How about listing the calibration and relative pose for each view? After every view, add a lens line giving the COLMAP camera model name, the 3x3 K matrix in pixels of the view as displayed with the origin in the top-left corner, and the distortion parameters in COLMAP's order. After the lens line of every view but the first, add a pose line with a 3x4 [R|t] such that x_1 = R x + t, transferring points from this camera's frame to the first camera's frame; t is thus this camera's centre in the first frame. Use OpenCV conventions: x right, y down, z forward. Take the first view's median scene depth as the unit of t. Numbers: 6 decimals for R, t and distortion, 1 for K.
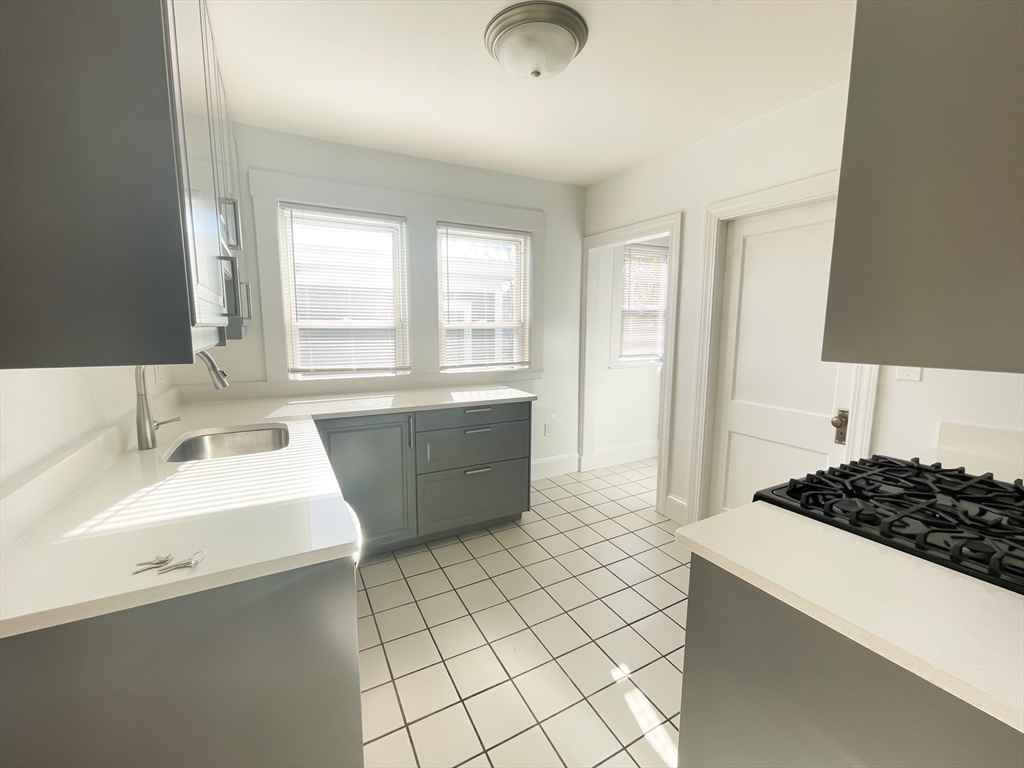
lens RADIAL K [[426.7, 0, 510.6], [0, 426.7, 383.3], [0, 0, 1]] dist [-0.003950, 0.000582]
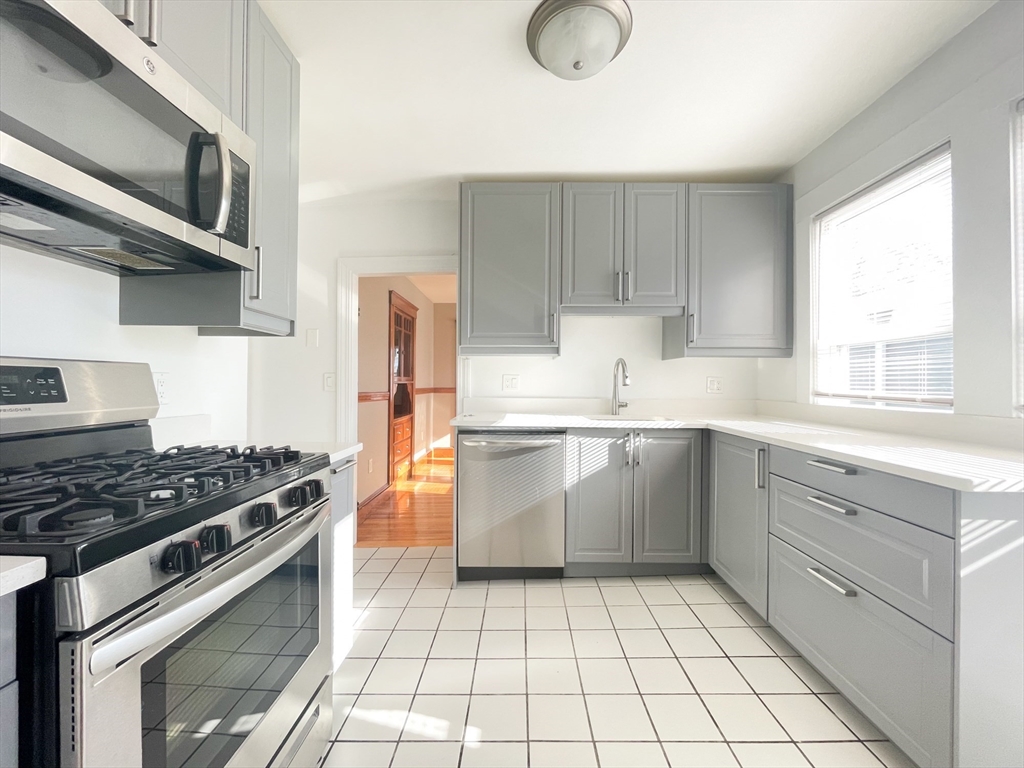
lens RADIAL K [[426.7, 0, 510.6], [0, 426.7, 383.3], [0, 0, 1]] dist [-0.003950, 0.000582]
pose [[-0.492870, -0.002935, -0.870098, 0.620577], [-0.118884, 0.990843, 0.064000, -0.033302], [0.861943, 0.134984, -0.488706, 0.912563]]
